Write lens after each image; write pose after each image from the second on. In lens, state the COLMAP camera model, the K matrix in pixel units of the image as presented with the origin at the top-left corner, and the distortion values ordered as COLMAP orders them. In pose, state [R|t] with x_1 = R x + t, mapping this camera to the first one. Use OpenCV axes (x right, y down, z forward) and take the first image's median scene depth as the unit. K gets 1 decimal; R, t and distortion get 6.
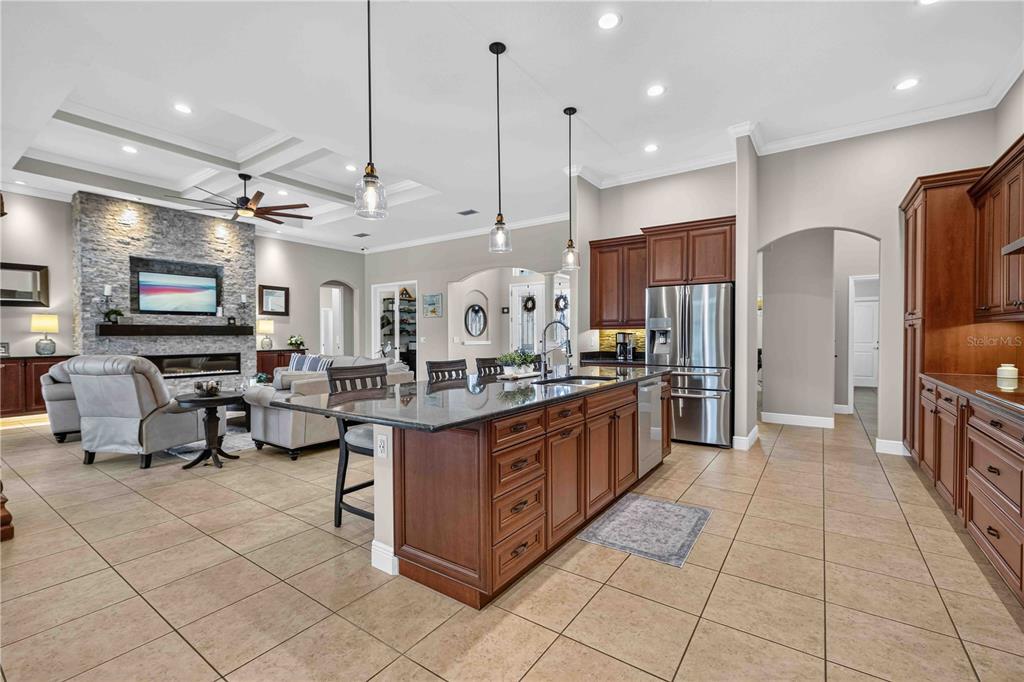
lens RADIAL K [[445.1, 0, 513.8], [0, 445.1, 341.6], [0, 0, 1]] dist [0.003441, 0.000245]
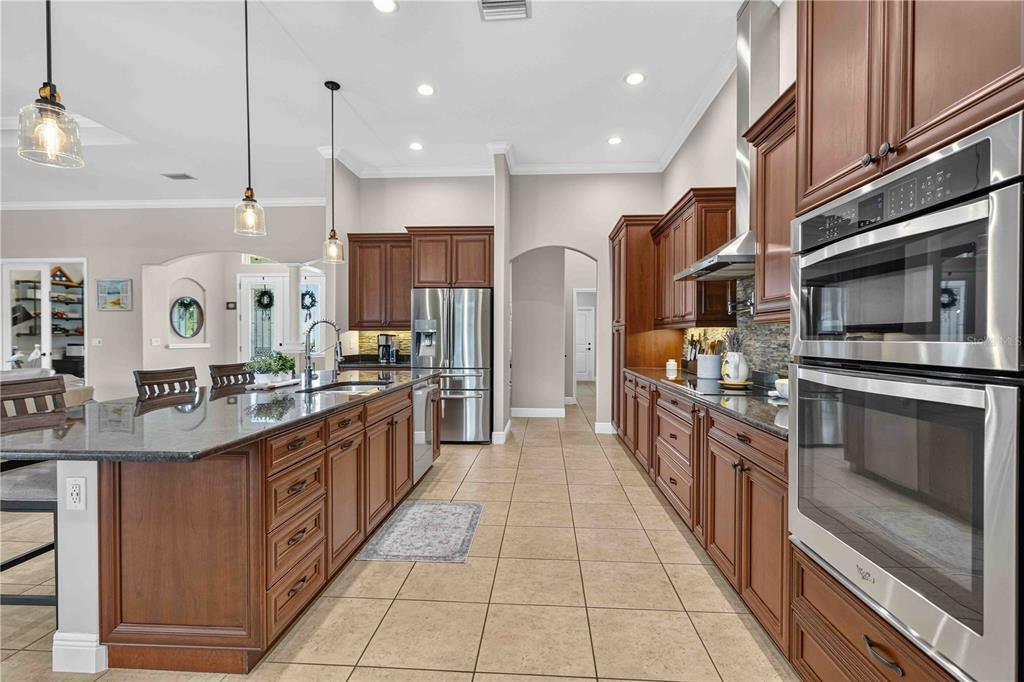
lens RADIAL K [[469.9, 0, 516.8], [0, 469.9, 342.5], [0, 0, 1]] dist [0.004142, 0.000400]
pose [[0.855066, -0.000221, 0.518519, -0.050633], [0.002007, 0.999994, -0.002883, 0.000809], [-0.518515, 0.003505, 0.855061, 0.003677]]
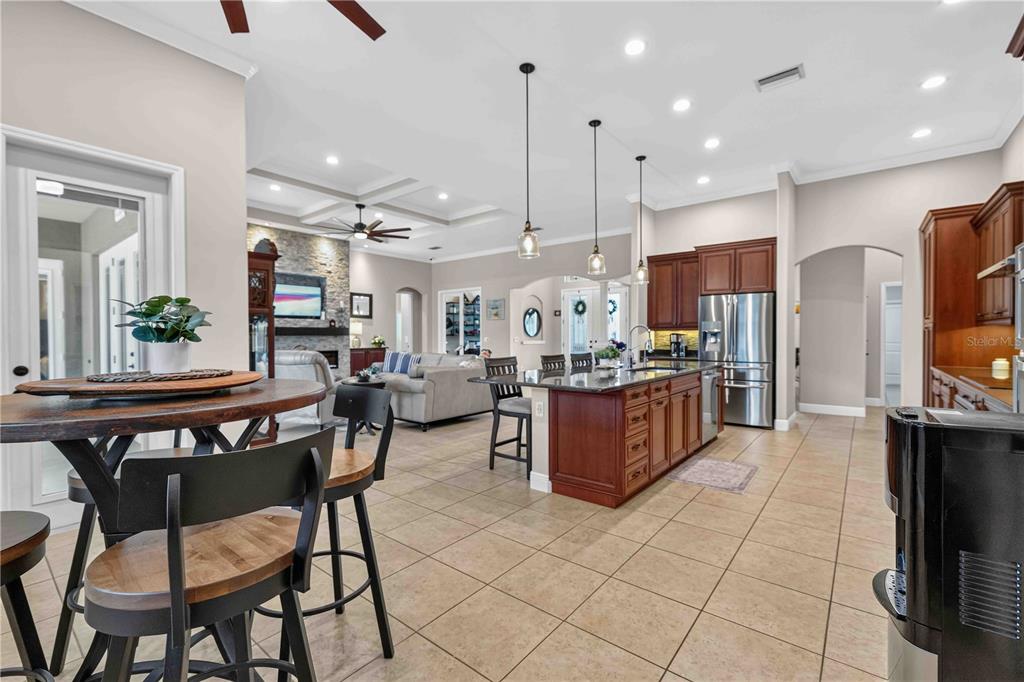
lens RADIAL K [[445.1, 0, 511.6], [0, 445.1, 340.1], [0, 0, 1]] dist [0.003441, 0.000245]
pose [[0.997842, 0.001413, -0.065645, -0.168053], [-0.001663, 0.999992, -0.003751, 0.003370], [0.065639, 0.003852, 0.997836, -0.302707]]
